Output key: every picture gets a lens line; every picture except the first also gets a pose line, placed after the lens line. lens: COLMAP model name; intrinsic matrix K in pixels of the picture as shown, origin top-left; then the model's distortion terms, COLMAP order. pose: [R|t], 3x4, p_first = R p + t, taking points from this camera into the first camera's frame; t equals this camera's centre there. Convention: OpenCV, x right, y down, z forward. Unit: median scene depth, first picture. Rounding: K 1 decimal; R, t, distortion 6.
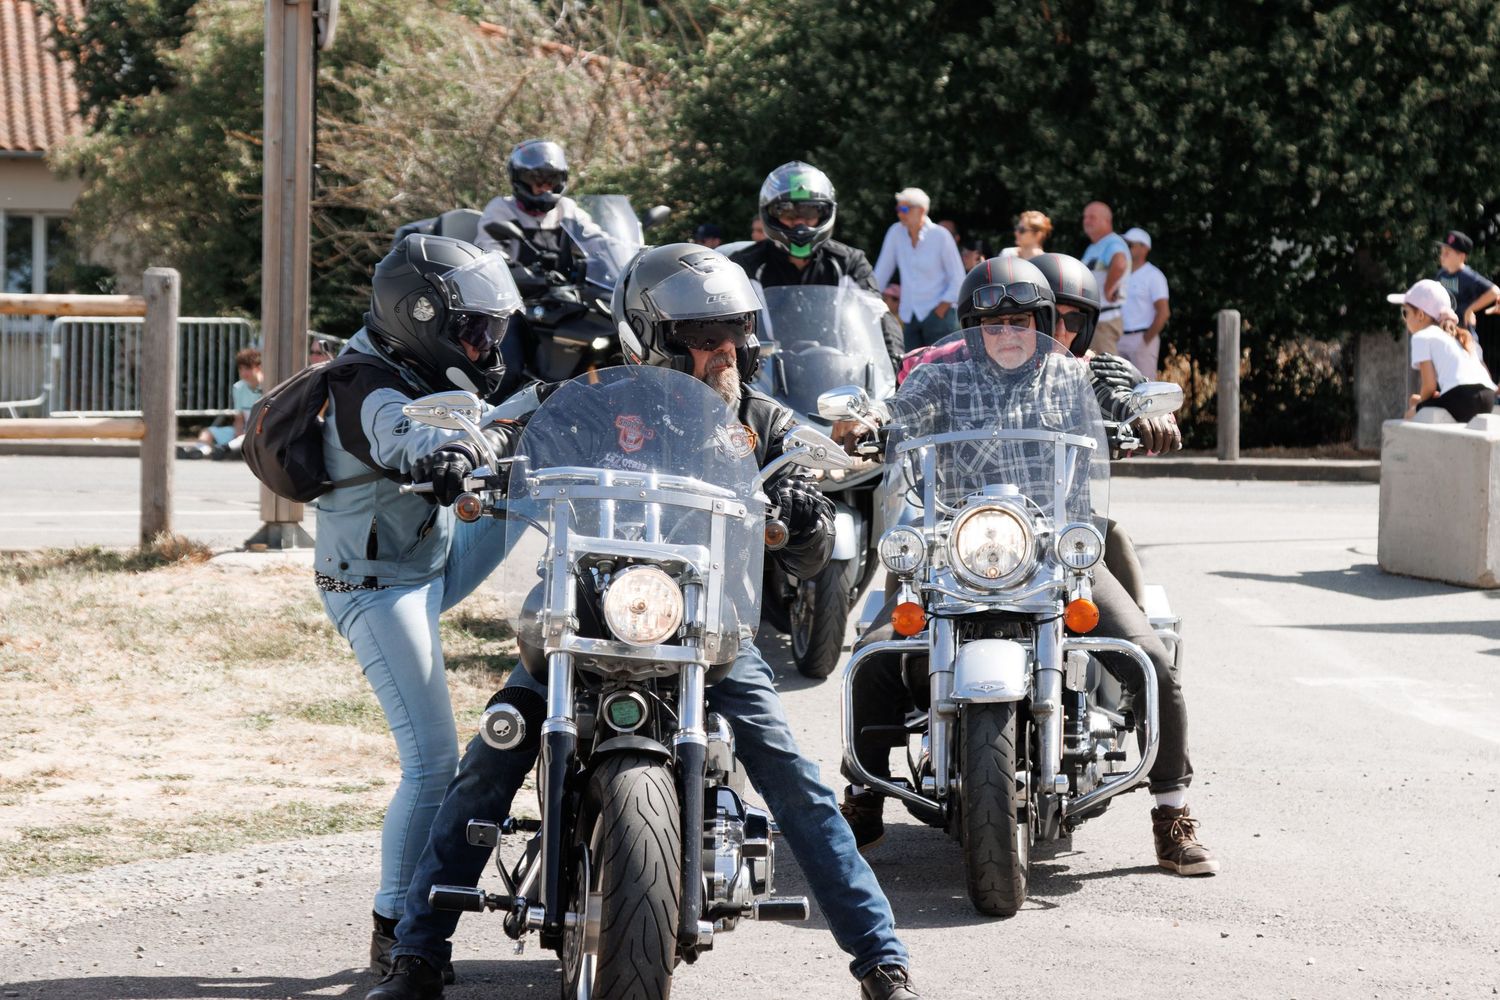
lens RADIAL K [[5882.0, 0, 705.1], [0, 5882.0, 626.9], [0, 0, 1]] dist [0.107657, 0.000000]
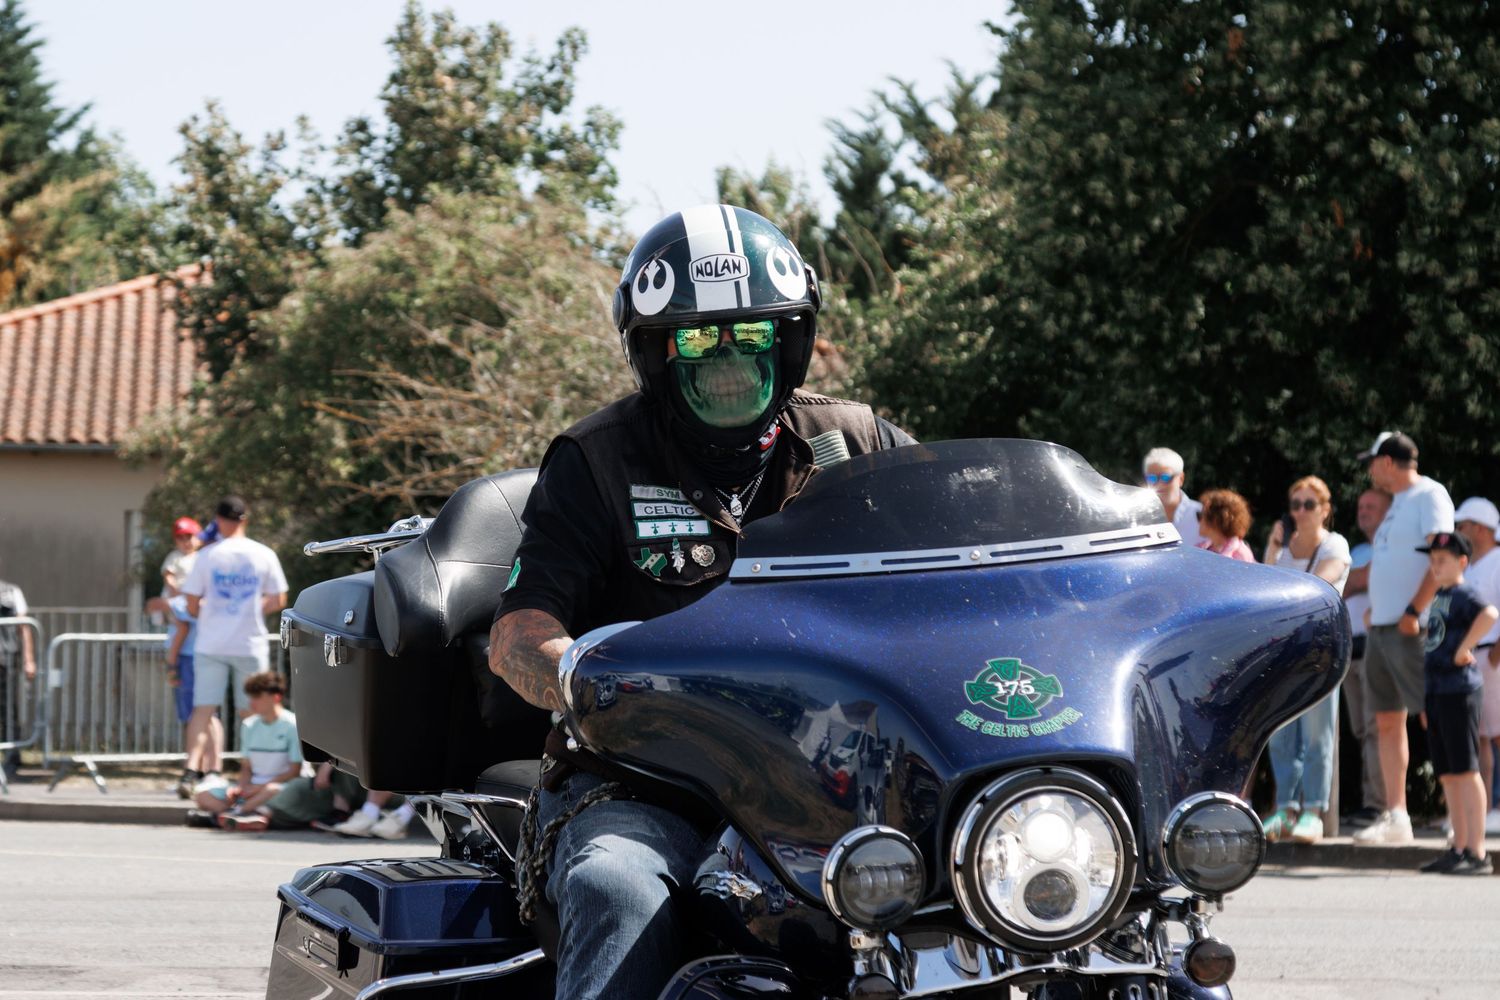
lens RADIAL K [[4964.9, 0, 761.7], [0, 4964.9, 411.4], [0, 0, 1]] dist [0.156653, 0.000000]
pose [[0.998771, -0.001780, -0.049525, 0.017493], [-0.003005, 0.995340, -0.096378, -0.021354], [0.049466, 0.096409, 0.994112, 0.396484]]
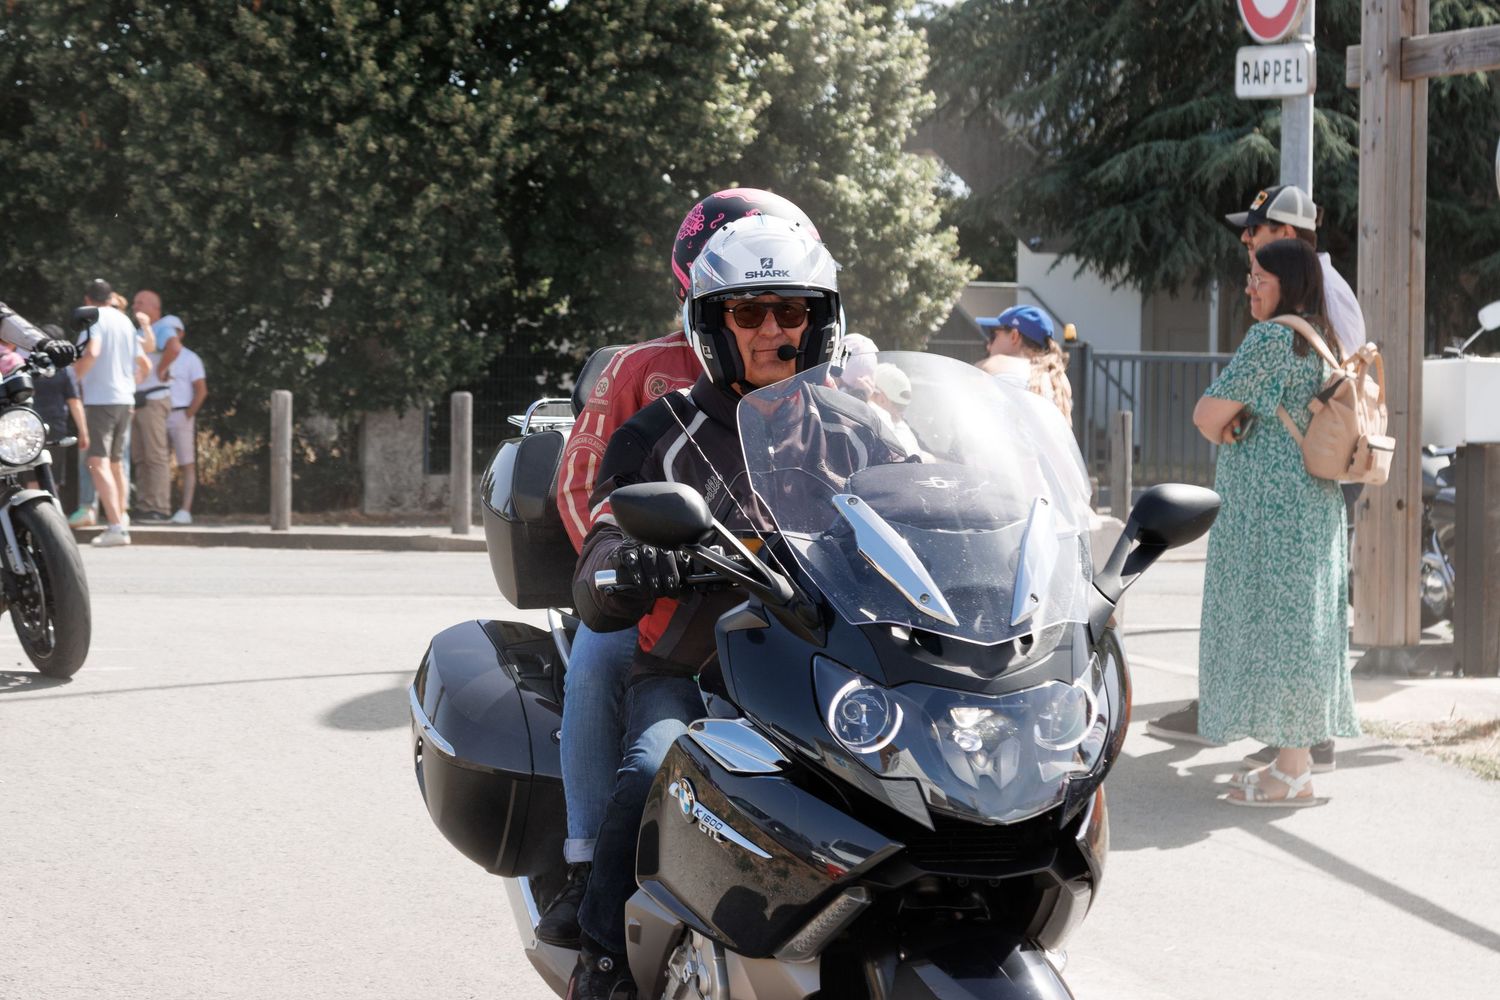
lens RADIAL K [[3822.8, 0, 616.9], [0, 3822.8, 491.6], [0, 0, 1]] dist [0.090252, 0.000000]
pose [[0.972053, -0.001929, 0.234754, -0.014540], [0.008430, 0.999608, -0.026696, -0.014934], [-0.234611, 0.027929, 0.971688, 0.283695]]
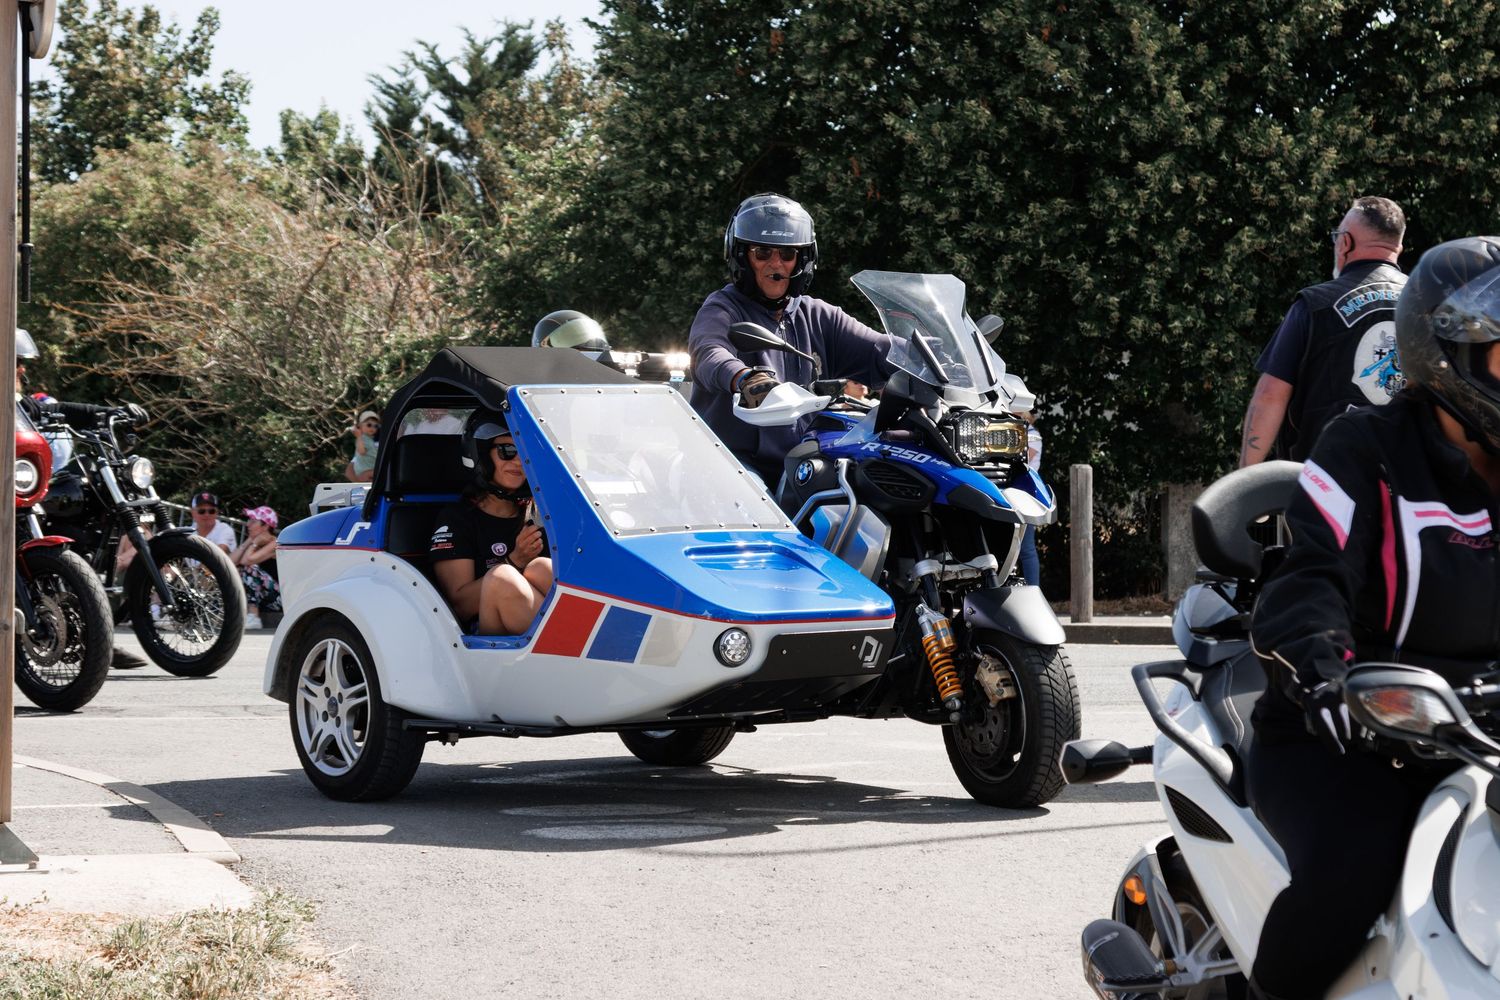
lens RADIAL K [[3977.2, 0, 794.2], [0, 3977.2, 452.0], [0, 0, 1]] dist [0.059700, 0.000000]
pose [[0.996017, -0.009723, 0.088634, -0.013471], [0.014740, 0.998315, -0.056125, -0.018632], [-0.087939, 0.057208, 0.994482, 0.337148]]
